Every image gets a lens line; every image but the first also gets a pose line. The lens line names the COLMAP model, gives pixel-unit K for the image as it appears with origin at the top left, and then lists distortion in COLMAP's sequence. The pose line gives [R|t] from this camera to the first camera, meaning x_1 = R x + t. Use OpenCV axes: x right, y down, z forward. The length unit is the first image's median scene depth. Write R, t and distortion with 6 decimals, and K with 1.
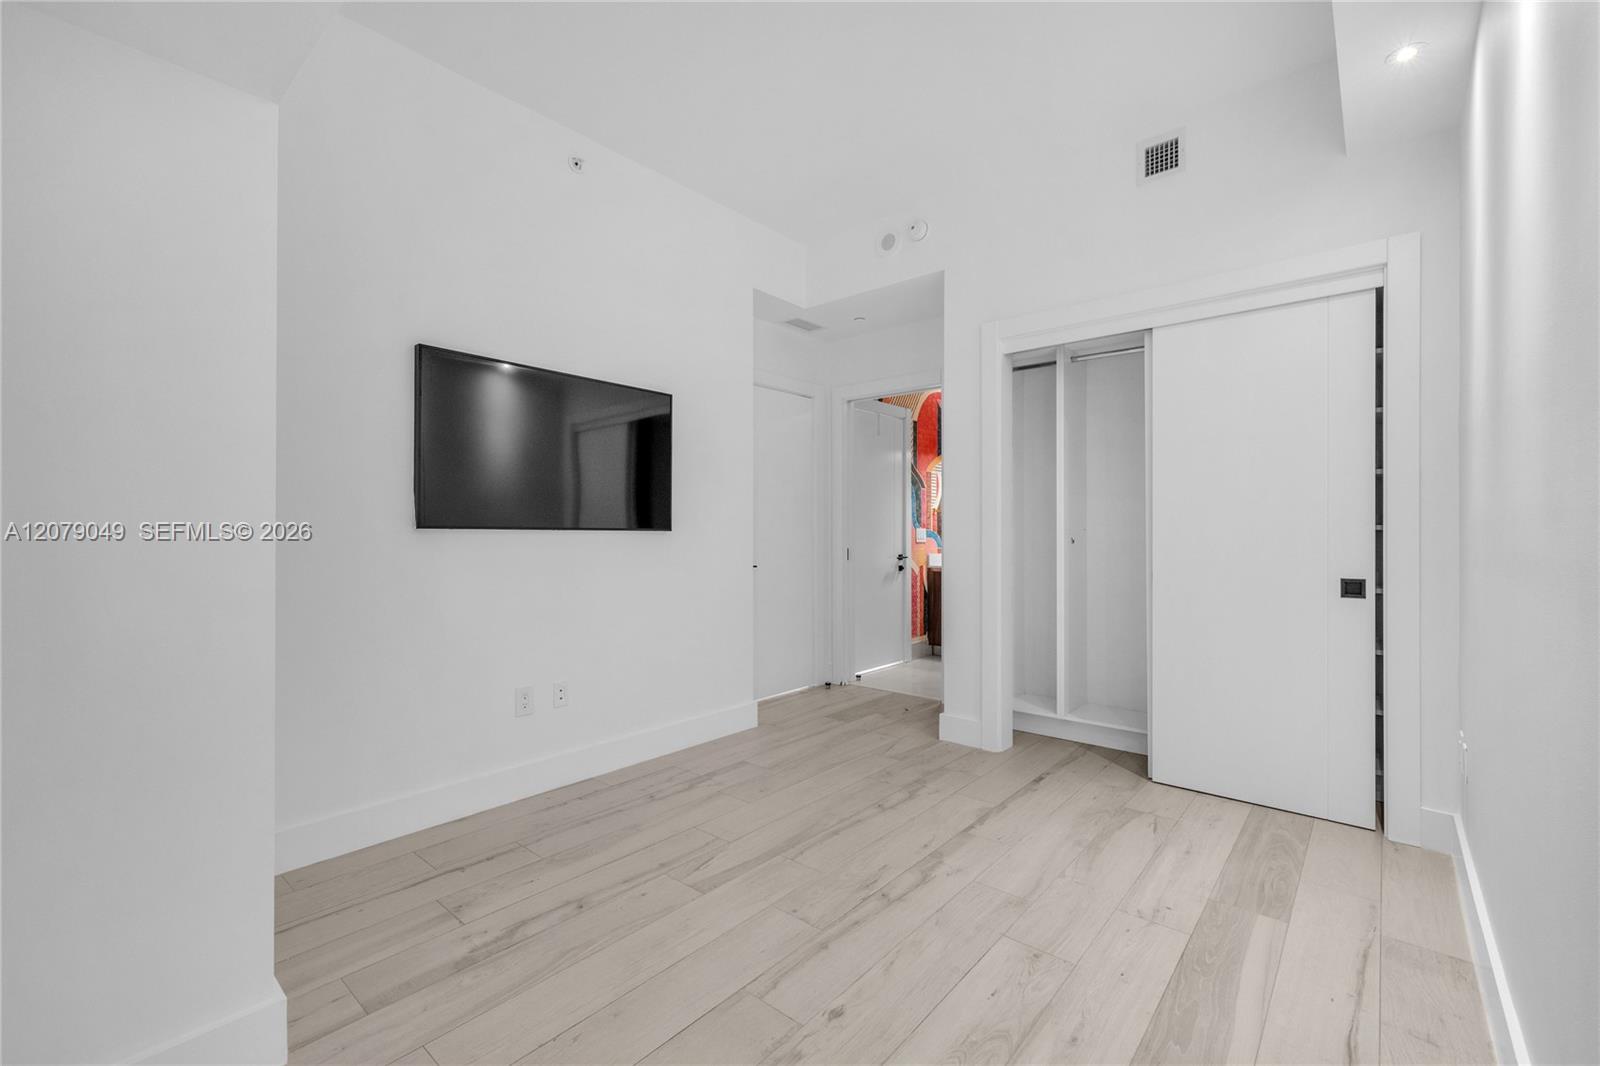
lens RADIAL K [[669.4, 0, 786.8], [0, 669.4, 521.7], [0, 0, 1]] dist [-0.000017, 0.000334]
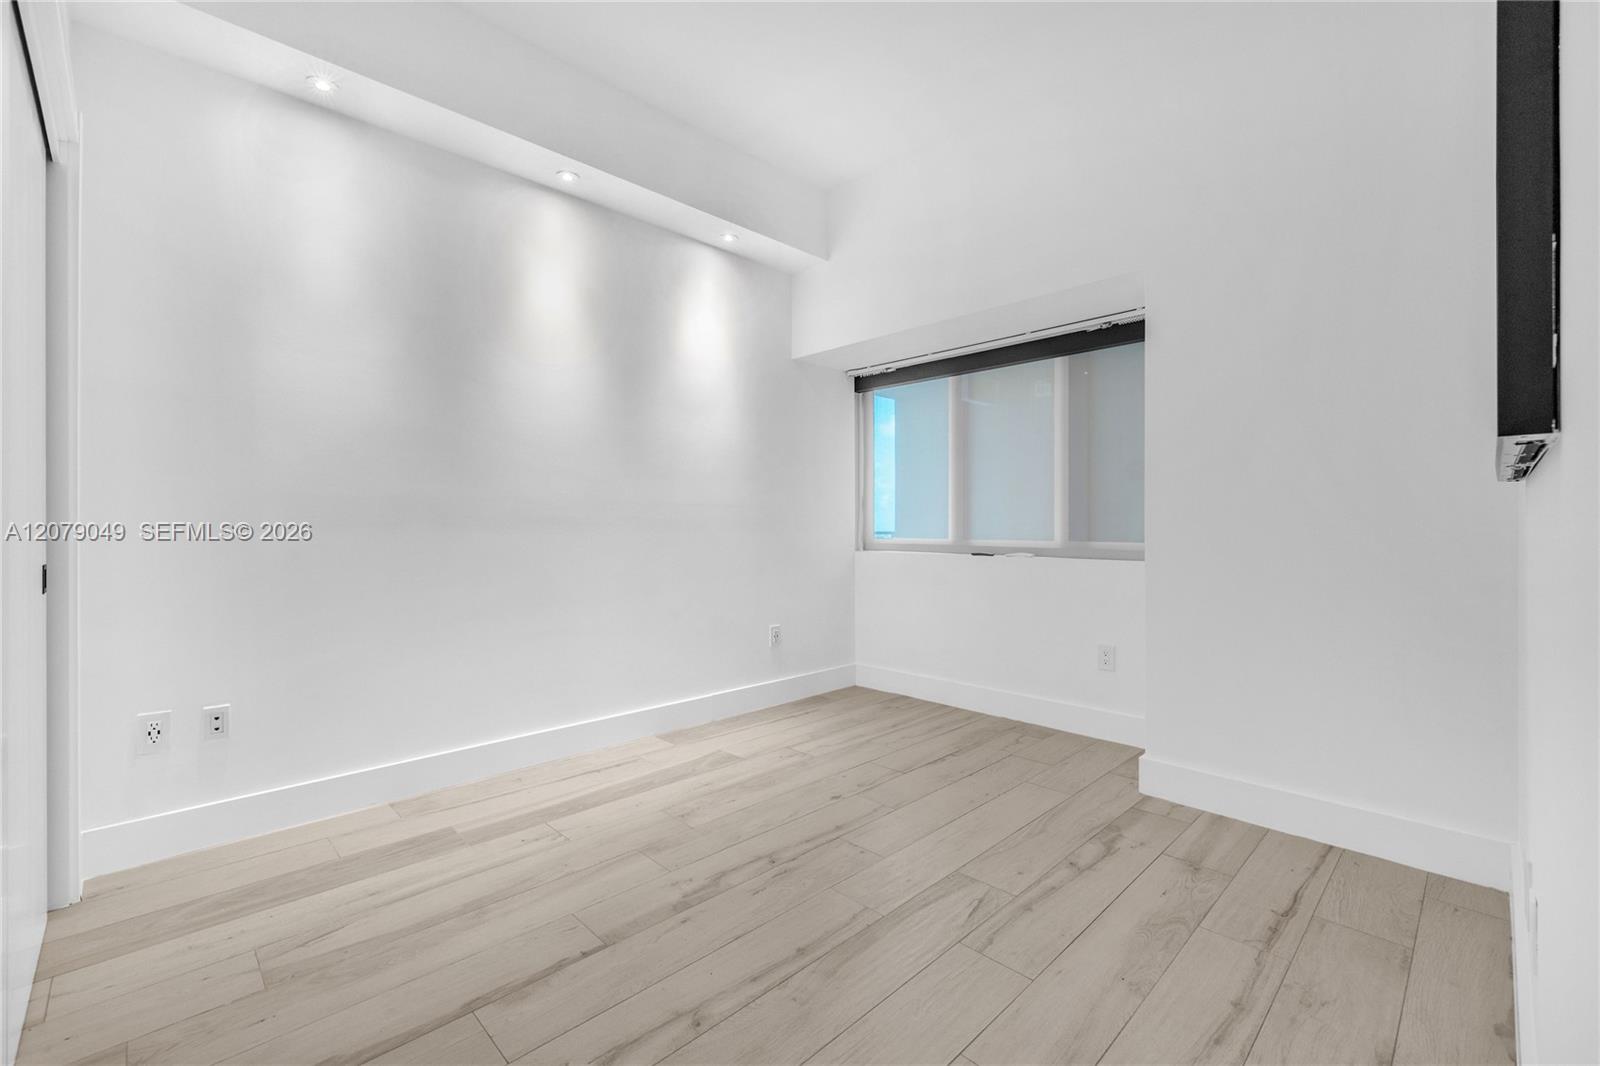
lens RADIAL K [[669.4, 0, 786.8], [0, 669.4, 521.7], [0, 0, 1]] dist [-0.000017, 0.000334]
pose [[-0.995857, 0.001928, 0.090913, 0.032494], [0.000009, 0.999777, -0.021105, 0.070338], [-0.090934, -0.021016, -0.995635, 1.999394]]
